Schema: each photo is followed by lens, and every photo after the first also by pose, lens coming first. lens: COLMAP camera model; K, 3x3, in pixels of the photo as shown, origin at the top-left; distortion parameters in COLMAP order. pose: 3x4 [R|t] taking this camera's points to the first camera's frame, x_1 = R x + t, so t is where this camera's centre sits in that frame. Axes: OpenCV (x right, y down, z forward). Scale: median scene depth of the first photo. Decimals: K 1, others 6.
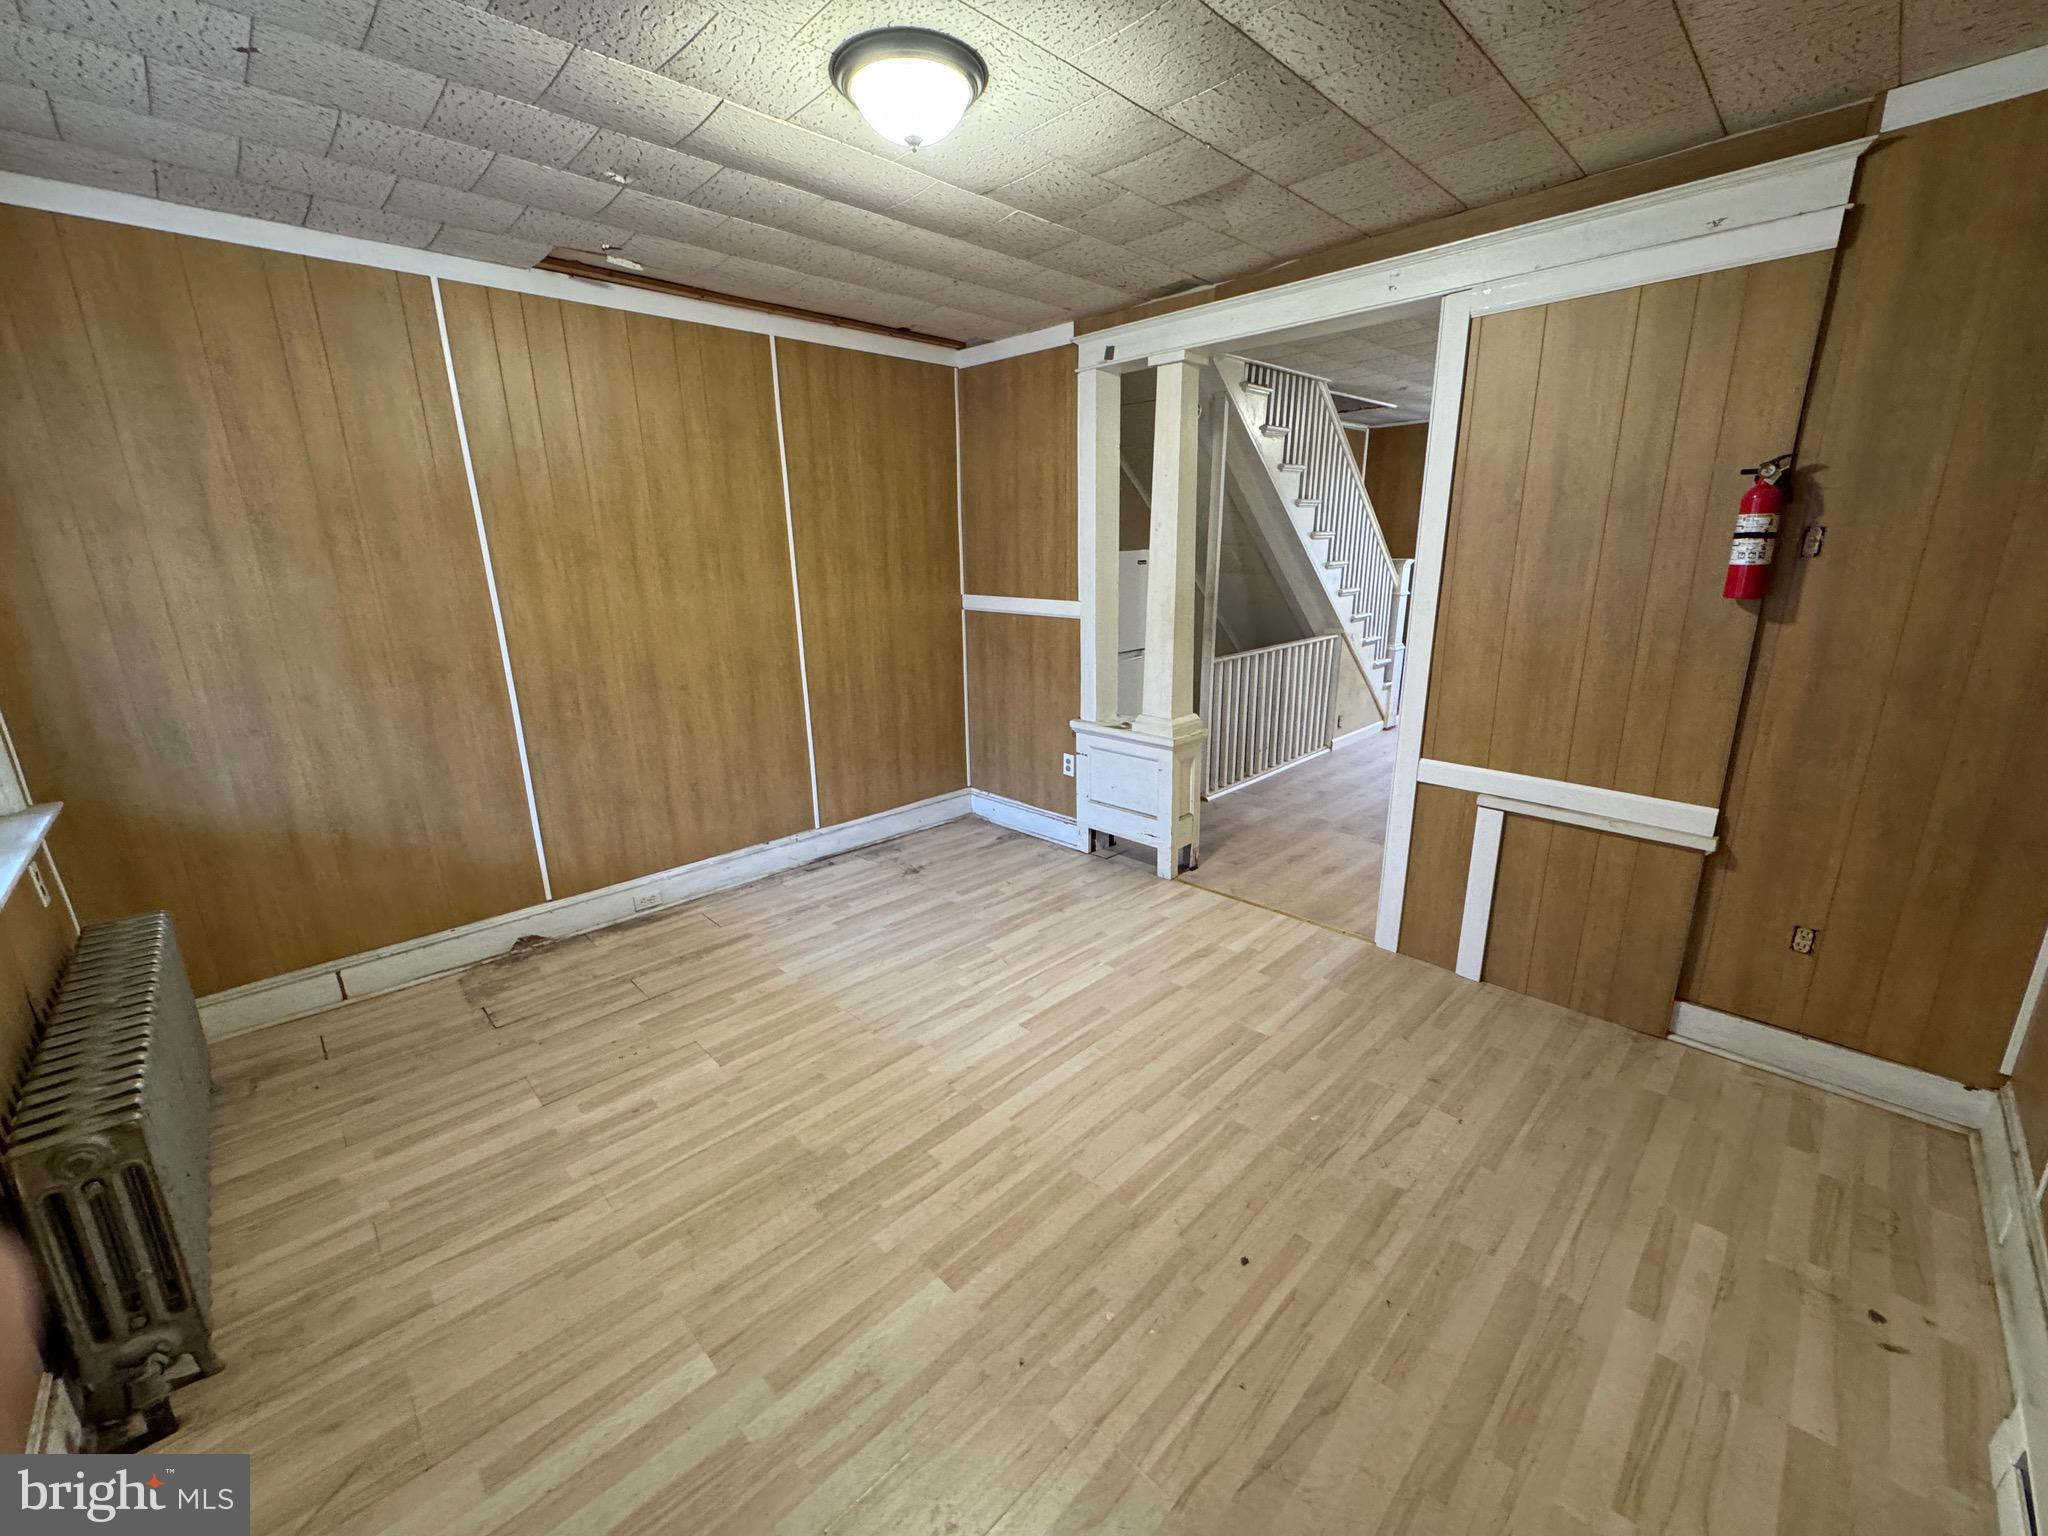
lens RADIAL K [[810.2, 0, 1029.2], [0, 810.2, 762.0], [0, 0, 1]] dist [-0.006407, 0.000713]
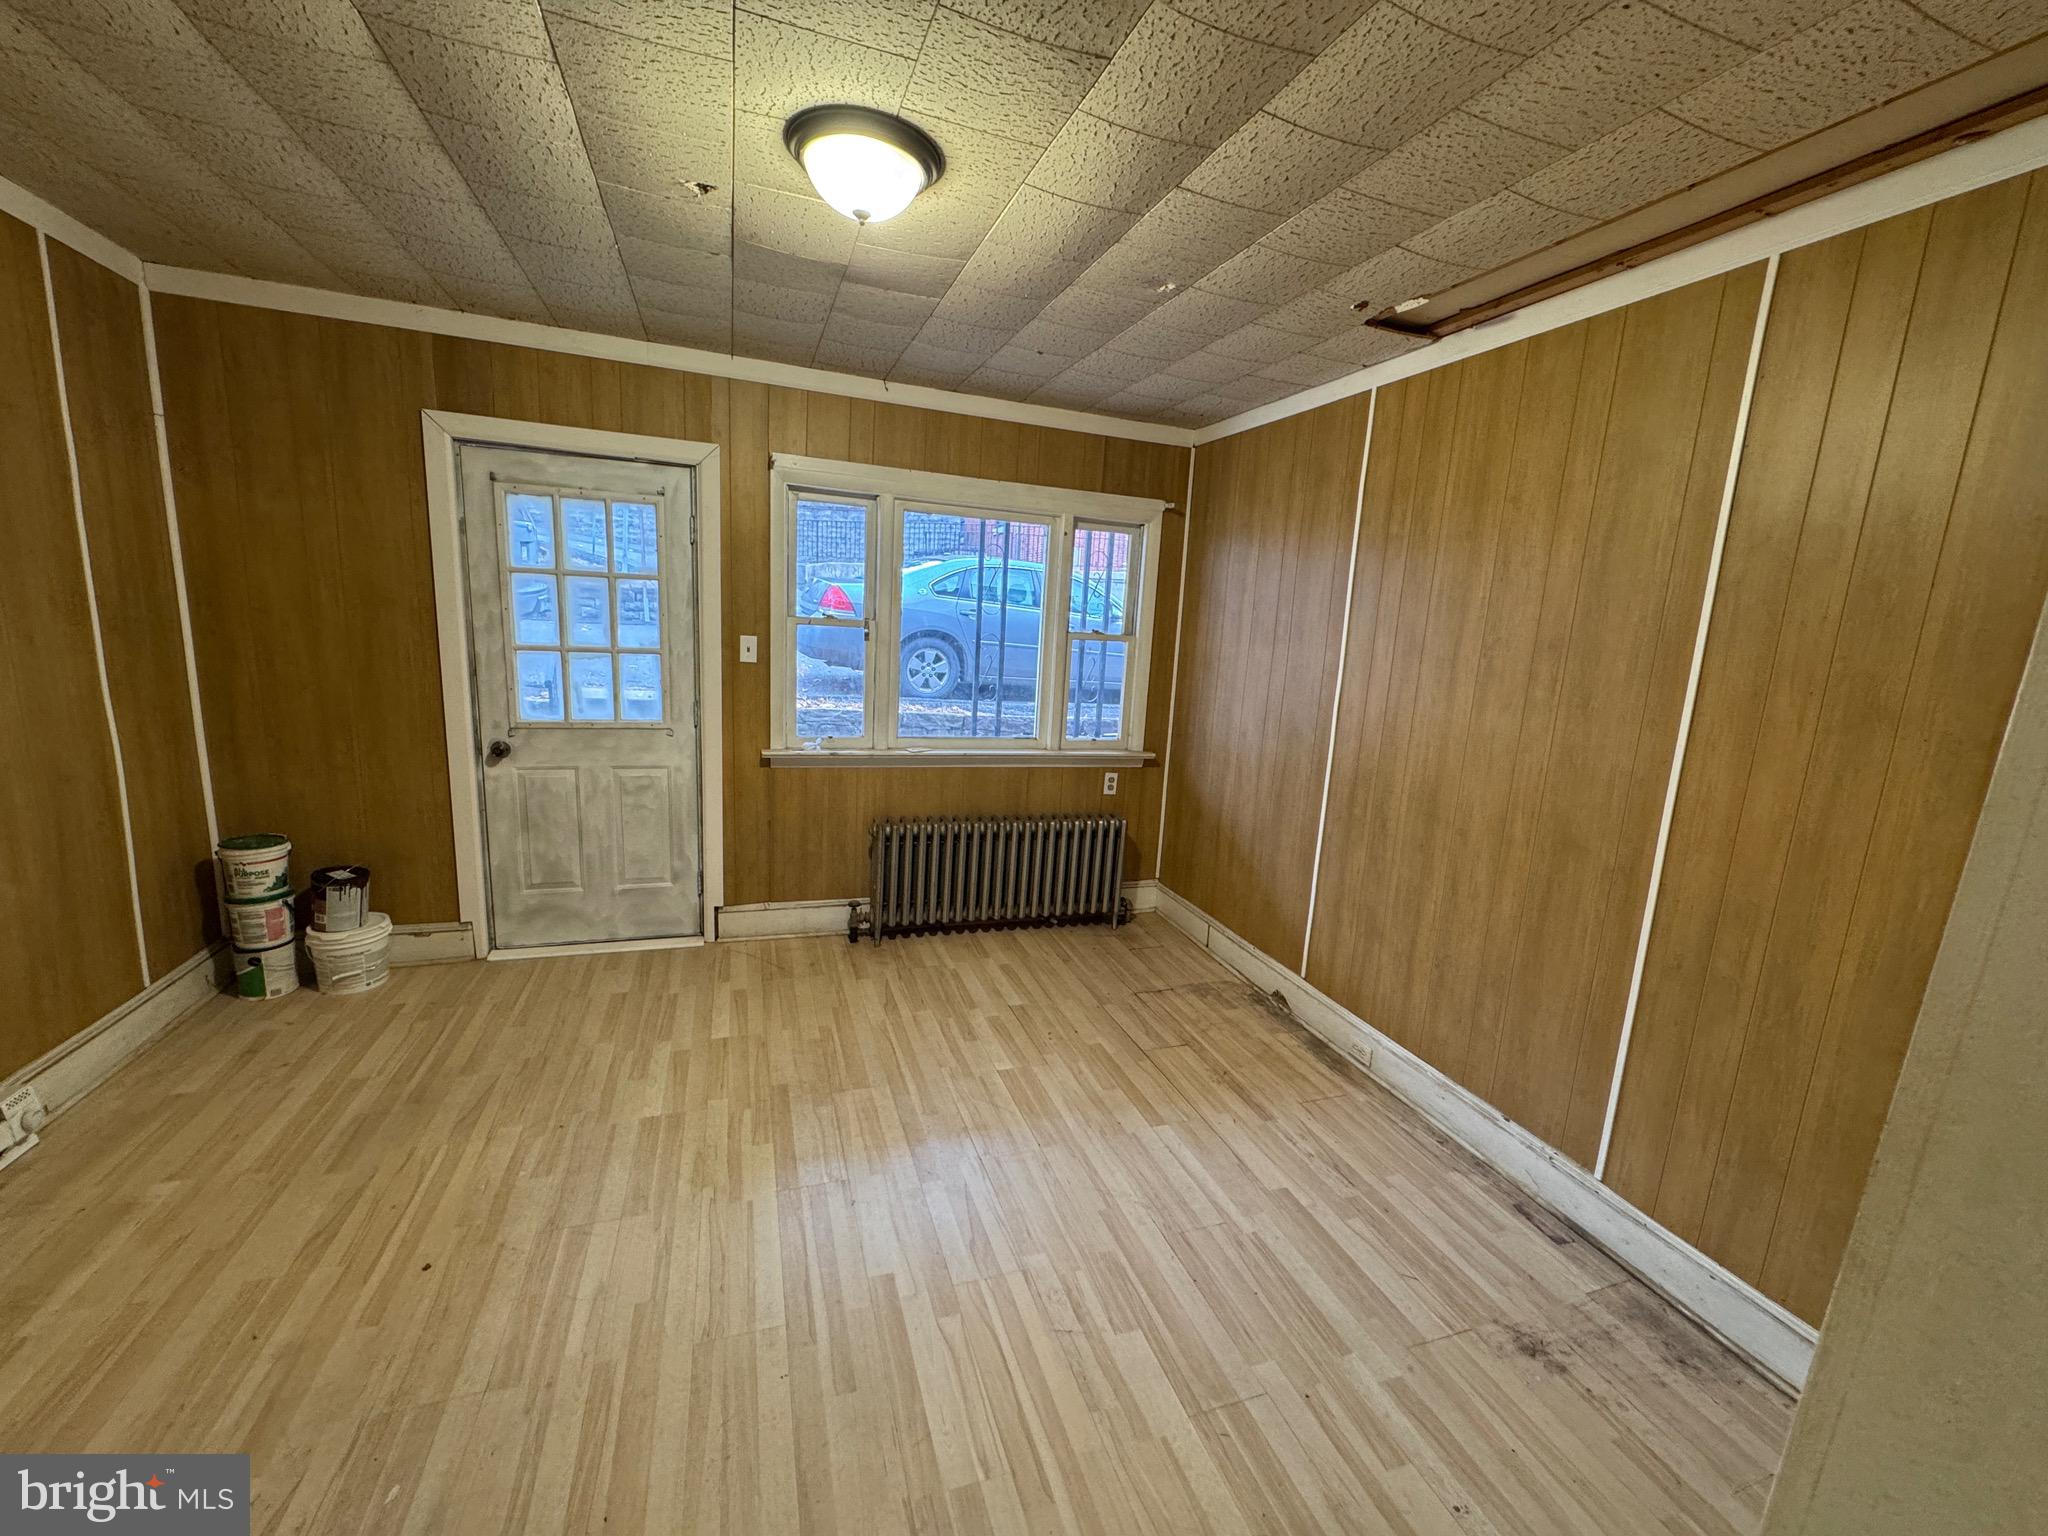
lens RADIAL K [[810.2, 0, 1019.3], [0, 810.2, 760.7], [0, 0, 1]] dist [-0.006407, 0.000713]
pose [[-0.426578, 0.153112, -0.891397, 0.433804], [-0.283555, 0.913239, 0.292559, -0.283948], [0.858853, 0.377559, -0.346152, 0.999346]]
